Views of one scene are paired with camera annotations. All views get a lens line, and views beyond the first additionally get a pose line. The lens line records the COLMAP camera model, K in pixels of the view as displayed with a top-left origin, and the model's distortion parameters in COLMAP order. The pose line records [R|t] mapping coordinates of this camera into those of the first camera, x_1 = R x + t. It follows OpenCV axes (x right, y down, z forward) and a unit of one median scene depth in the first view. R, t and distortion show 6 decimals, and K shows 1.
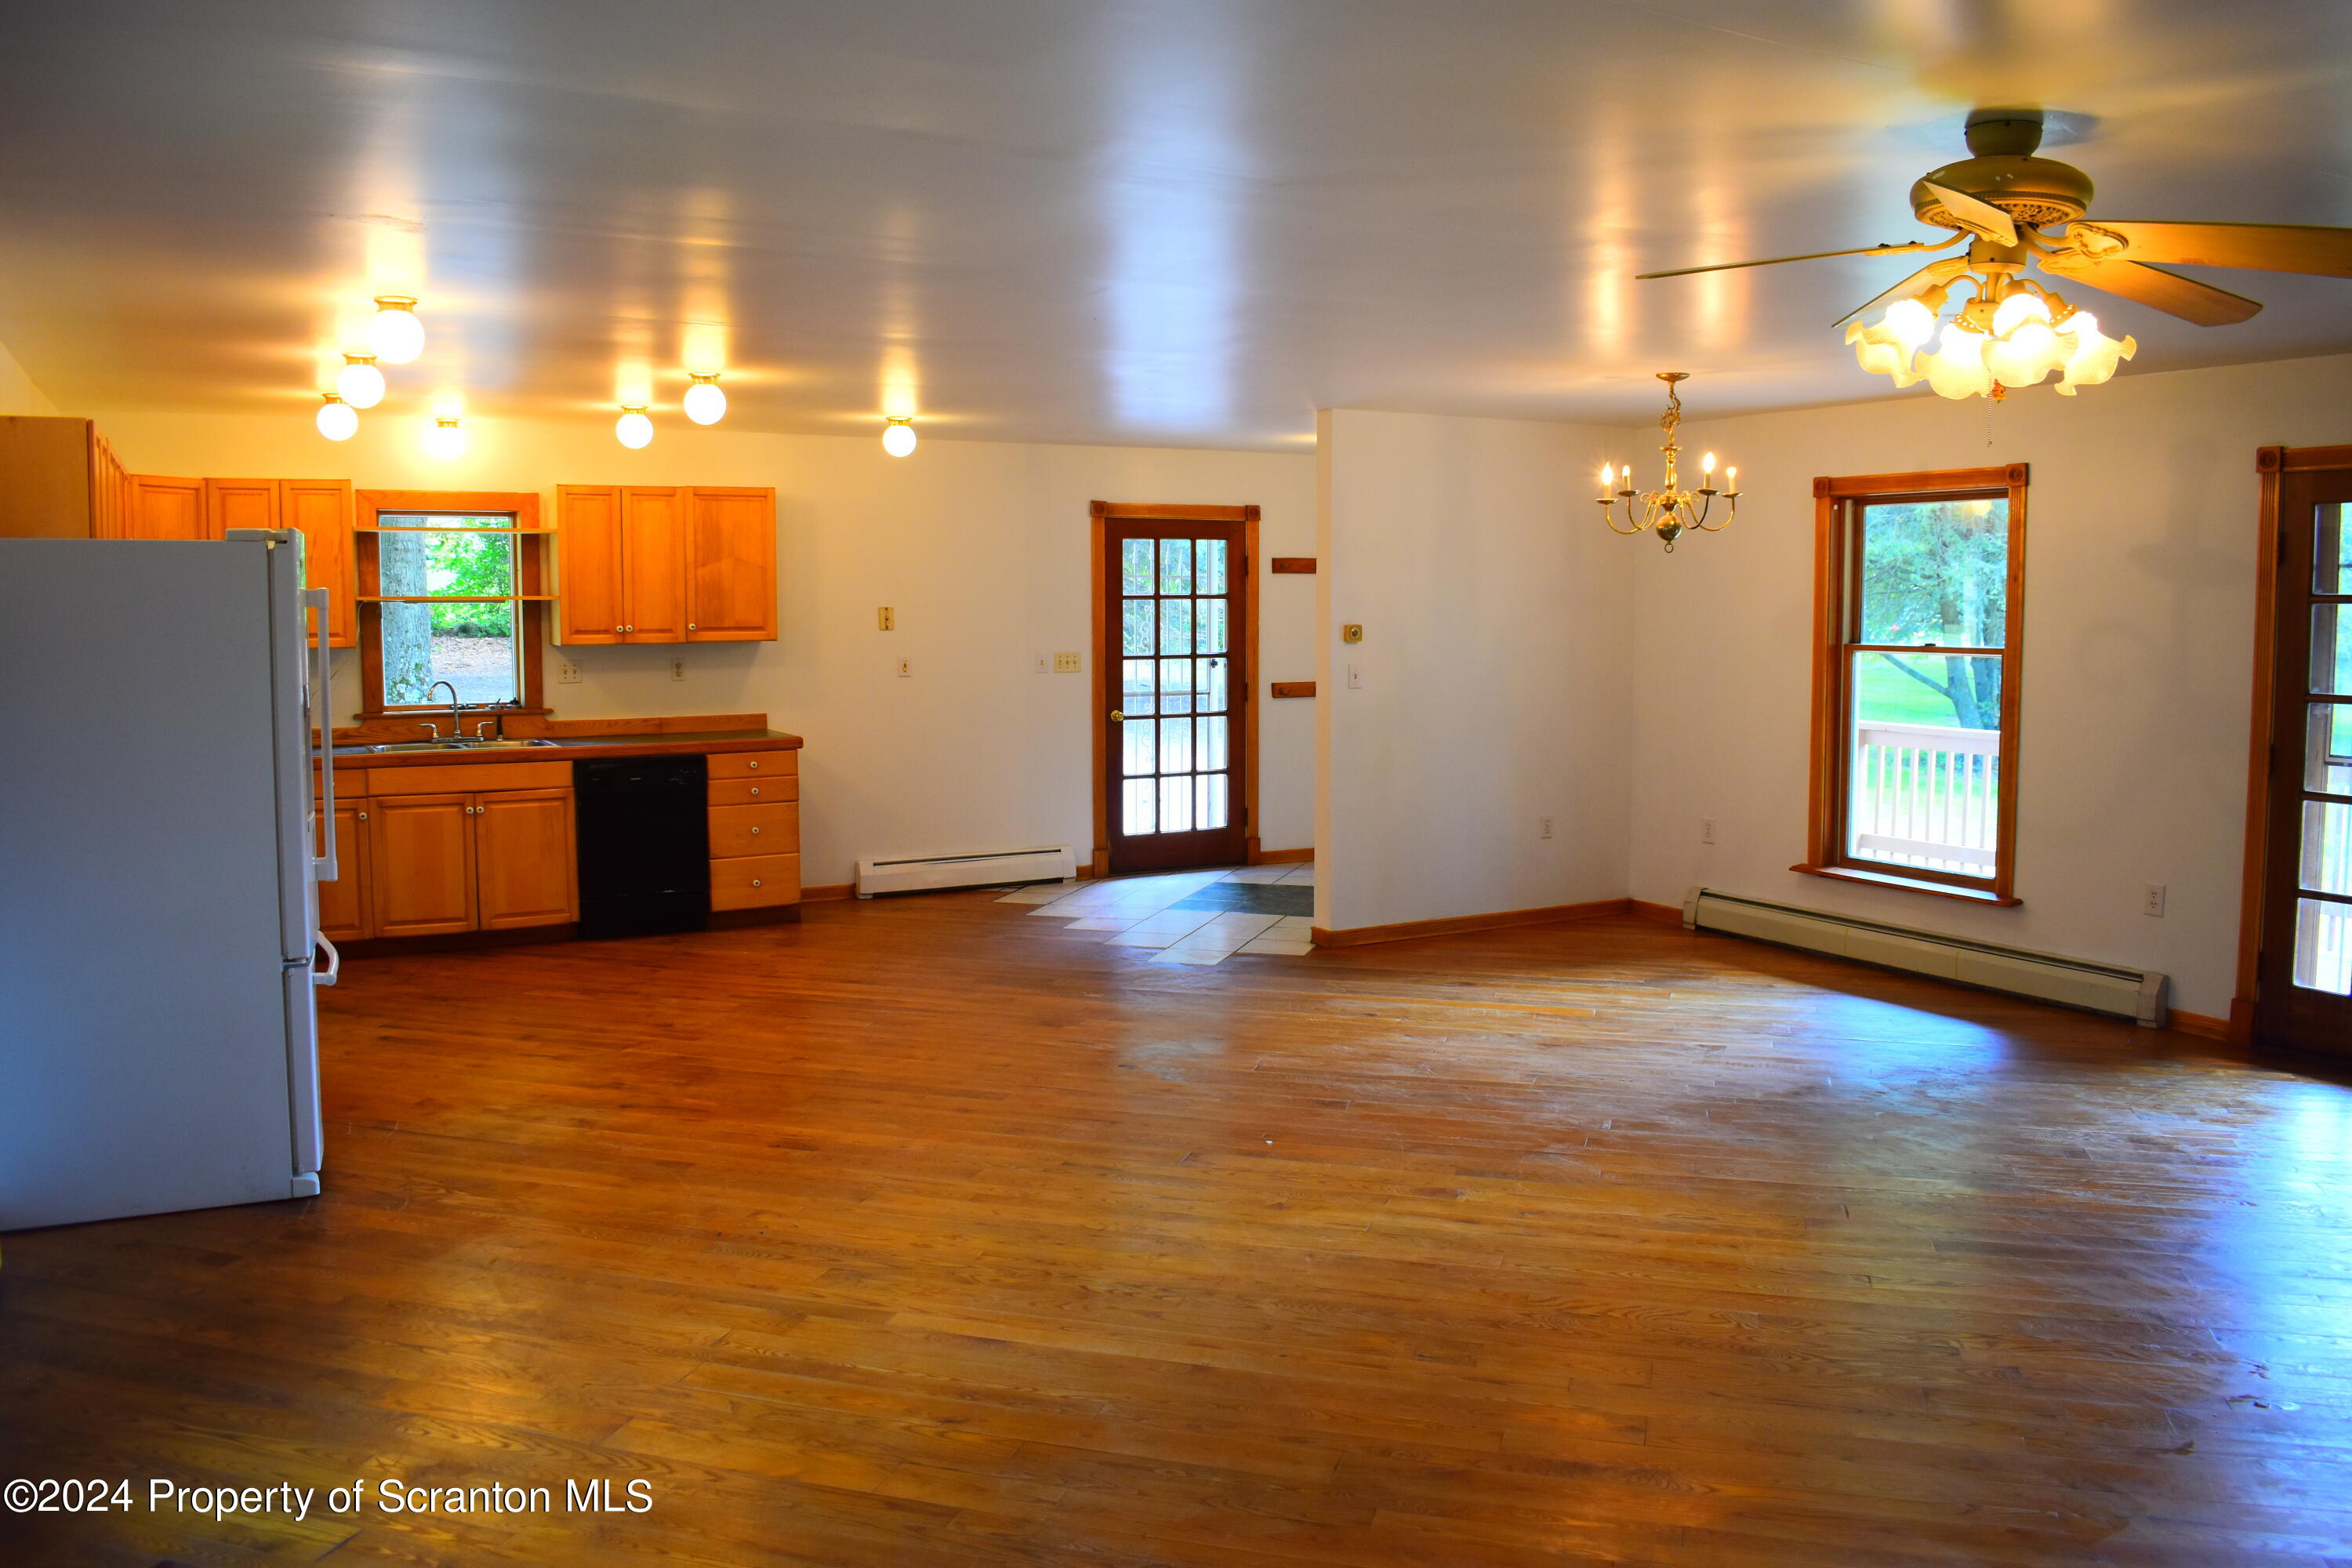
lens RADIAL K [[1868.0, 0, 1178.9], [0, 1868.0, 761.7], [0, 0, 1]] dist [-0.091613, 0.001937]
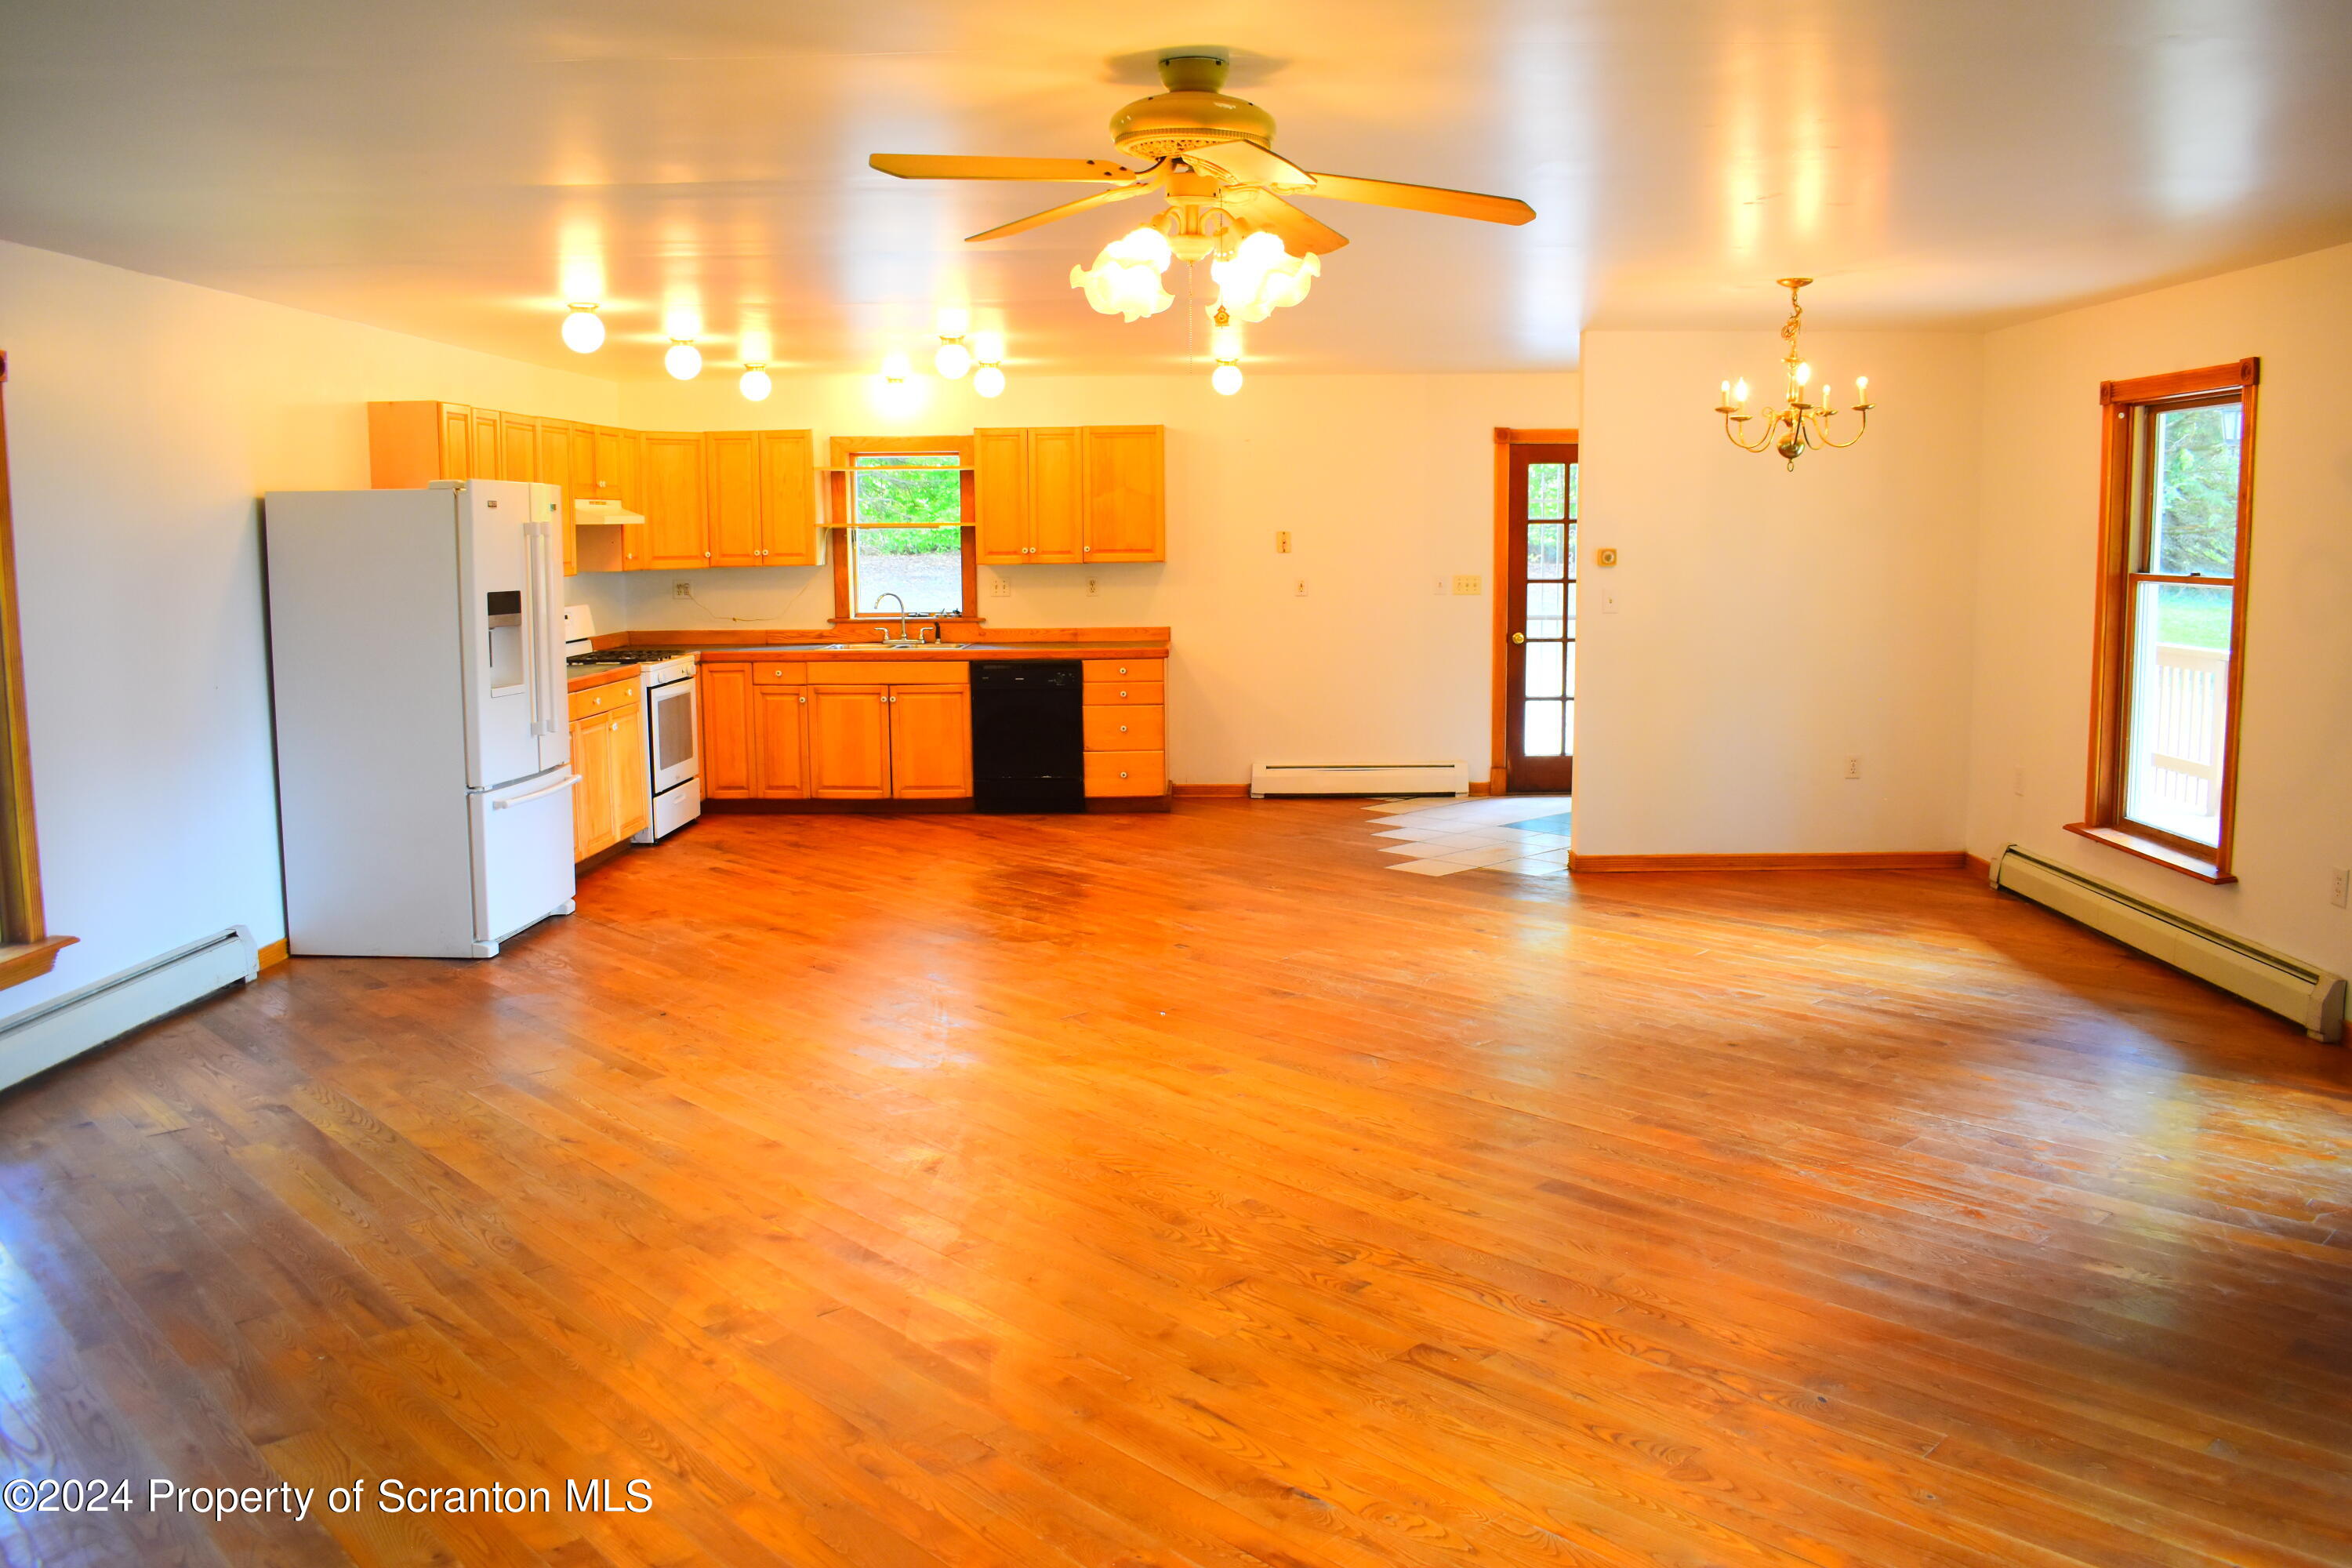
lens RADIAL K [[1868.0, 0, 1178.9], [0, 1868.0, 761.7], [0, 0, 1]] dist [-0.091613, 0.001937]
pose [[0.864383, 0.057007, -0.499592, 0.388217], [-0.037170, 0.998078, 0.049577, -0.000855], [0.501459, -0.024284, 0.864841, 0.029496]]
